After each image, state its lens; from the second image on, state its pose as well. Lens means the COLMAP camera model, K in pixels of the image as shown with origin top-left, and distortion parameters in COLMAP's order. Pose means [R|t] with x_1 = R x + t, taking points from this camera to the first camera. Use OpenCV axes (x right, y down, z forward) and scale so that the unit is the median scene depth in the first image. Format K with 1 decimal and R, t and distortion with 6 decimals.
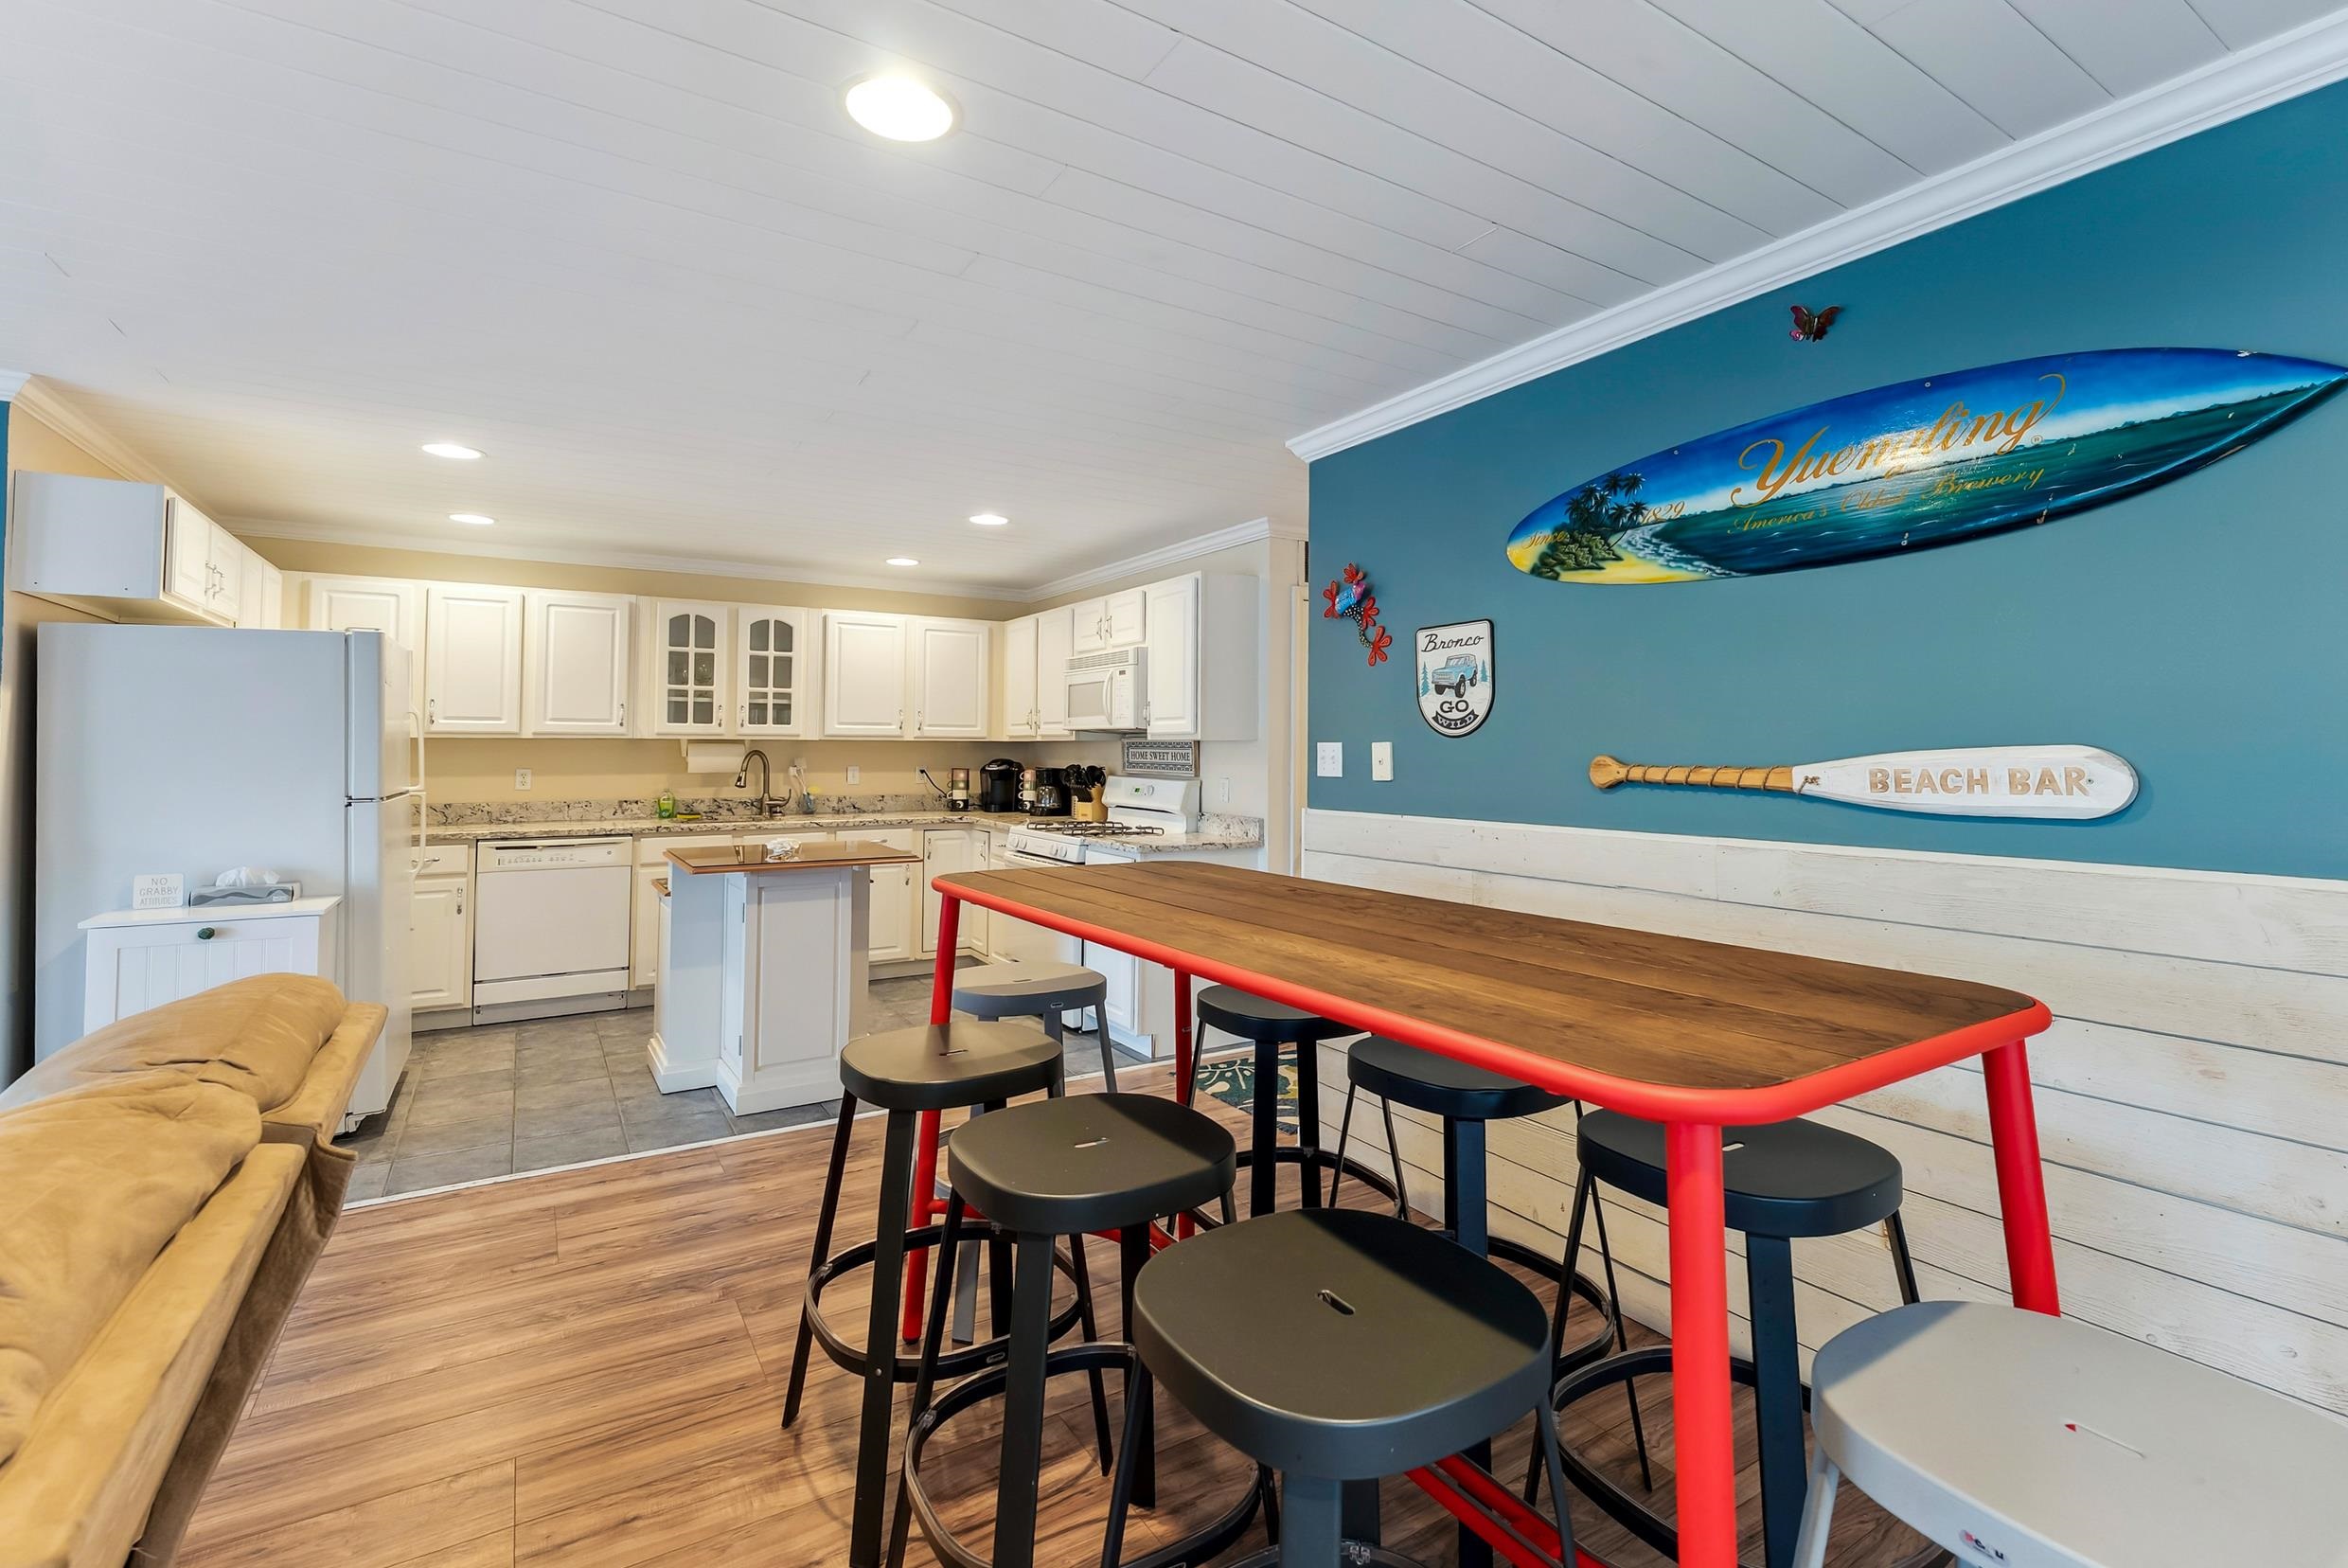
lens RADIAL K [[914.8, 0, 1277.4], [0, 914.8, 753.4], [0, 0, 1]] dist [-0.018162, -0.000080]
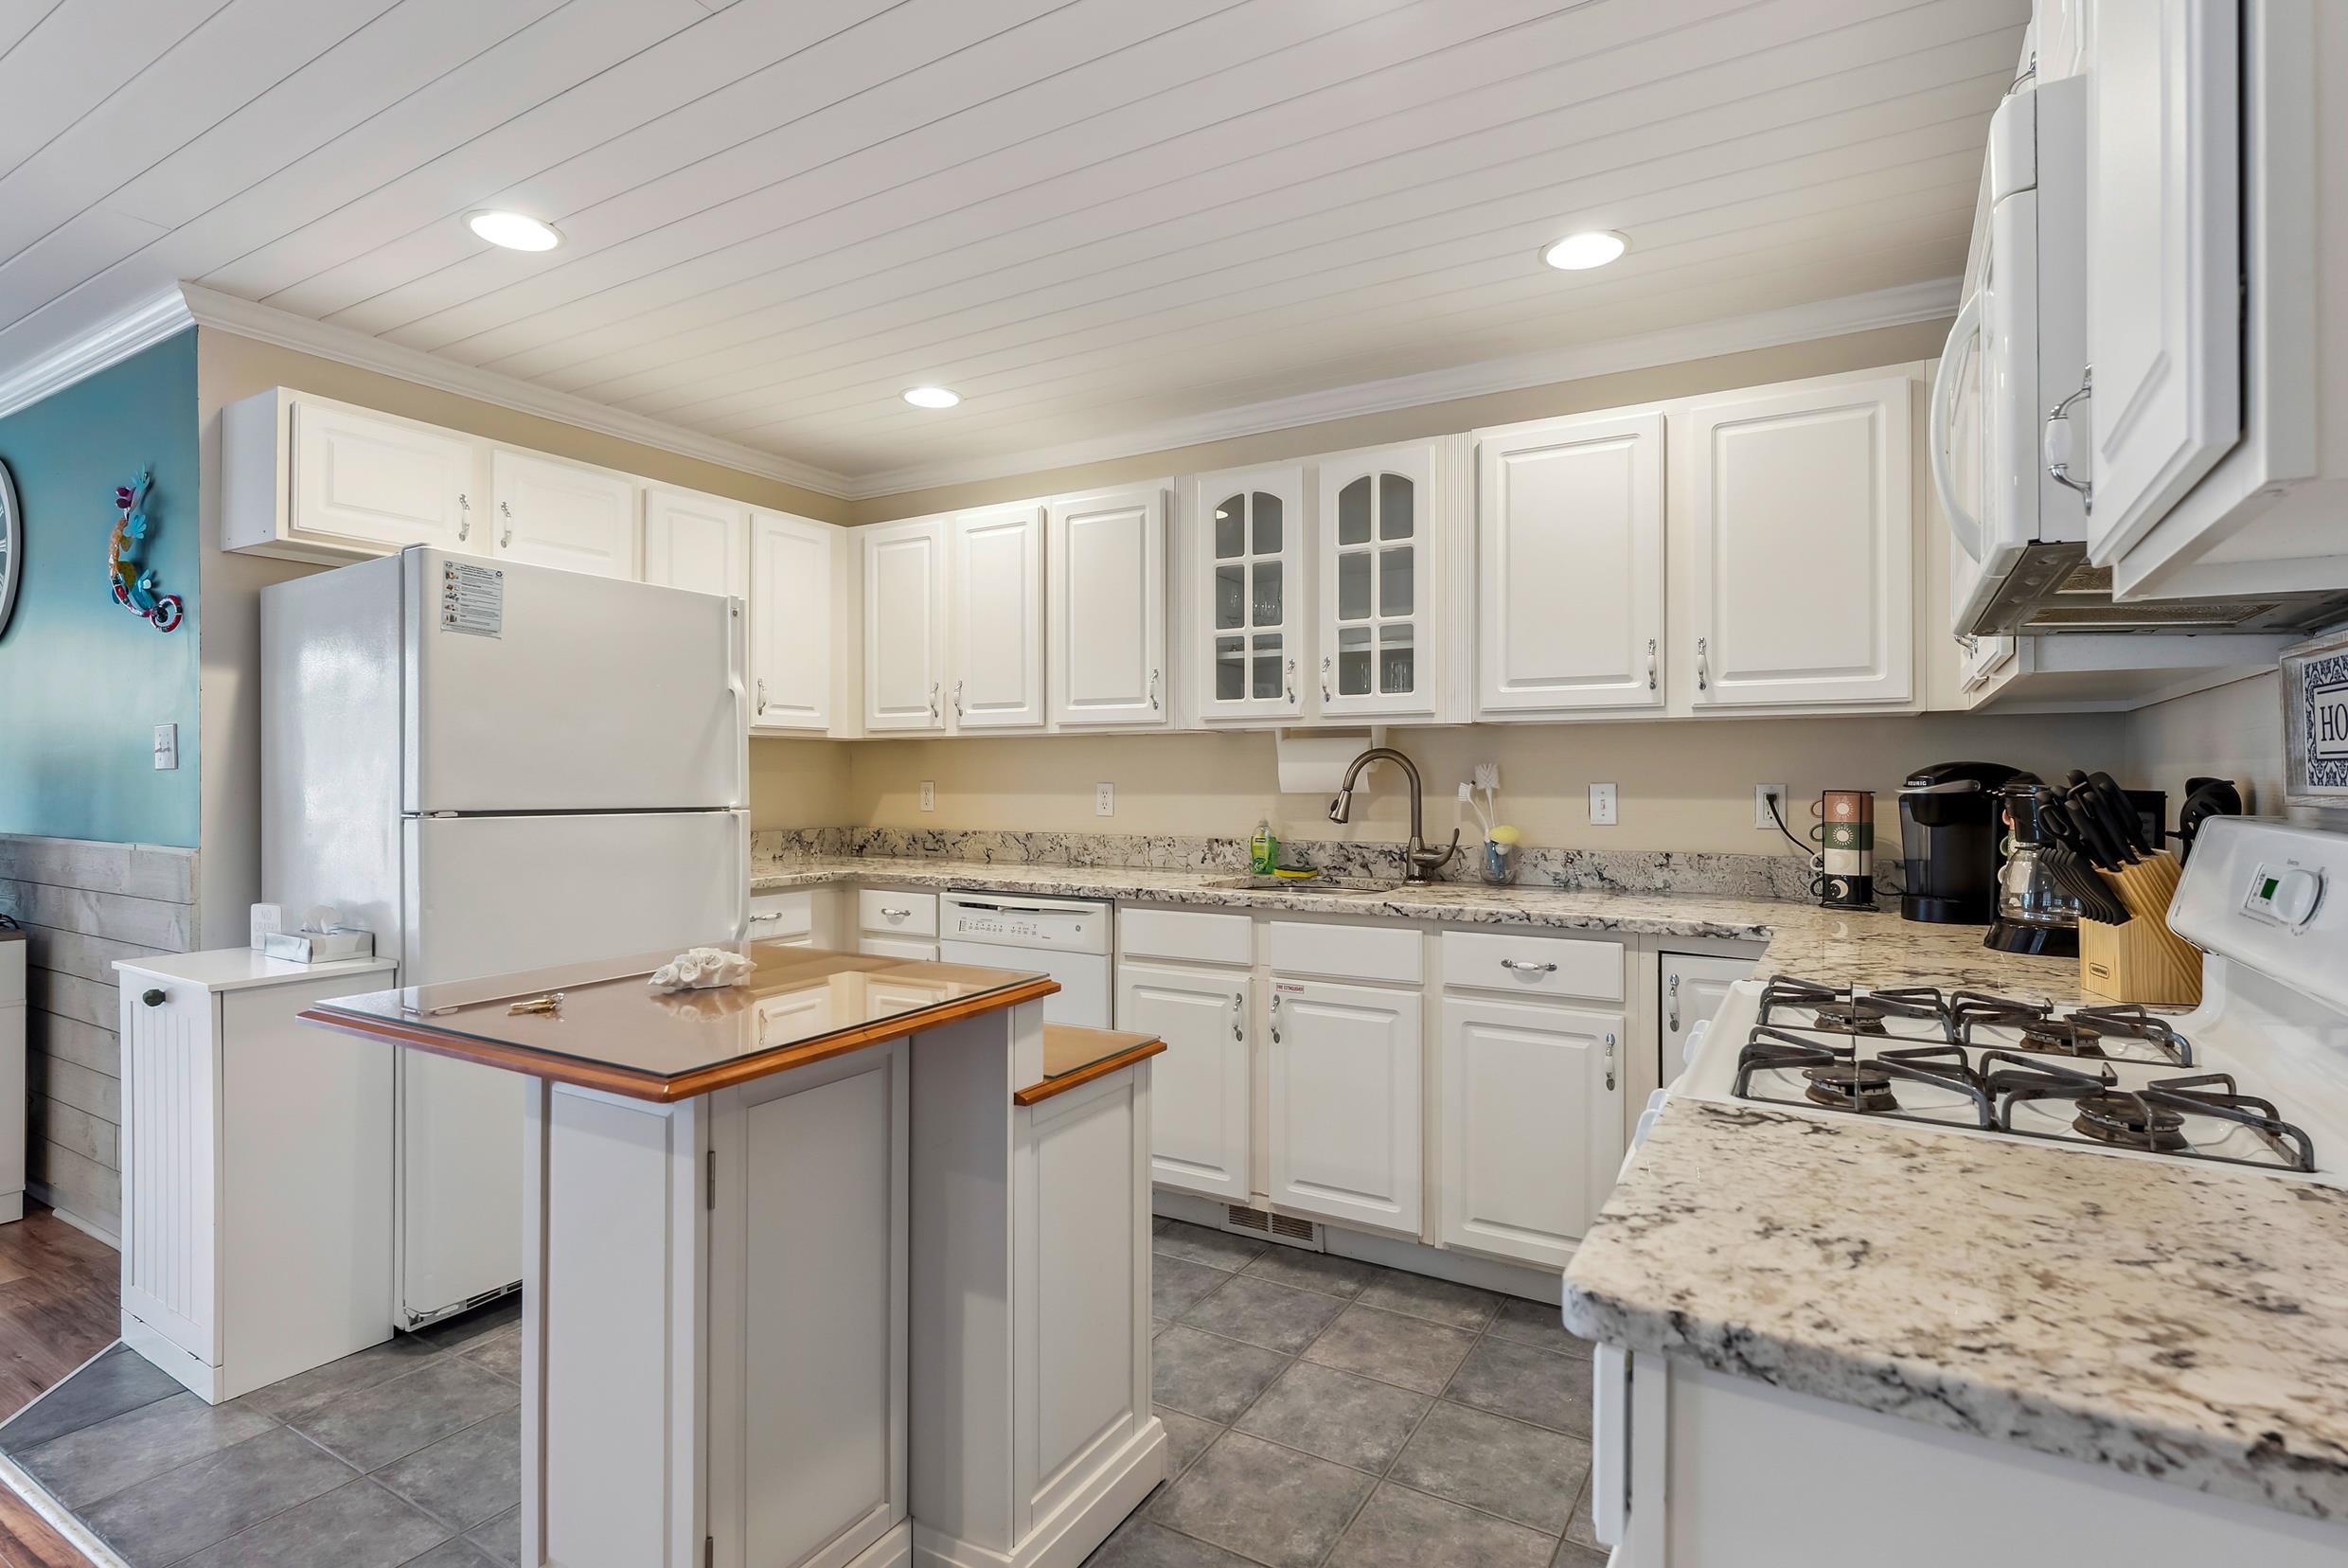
lens RADIAL K [[1158.6, 0, 1171.6], [0, 1158.6, 773.6], [0, 0, 1]] dist [0.001132, 0.001698]
pose [[0.334056, -0.010441, -0.942495, -0.018359], [-0.000261, 0.999938, -0.011170, 0.018573], [0.942553, 0.003977, 0.334032, 0.734144]]
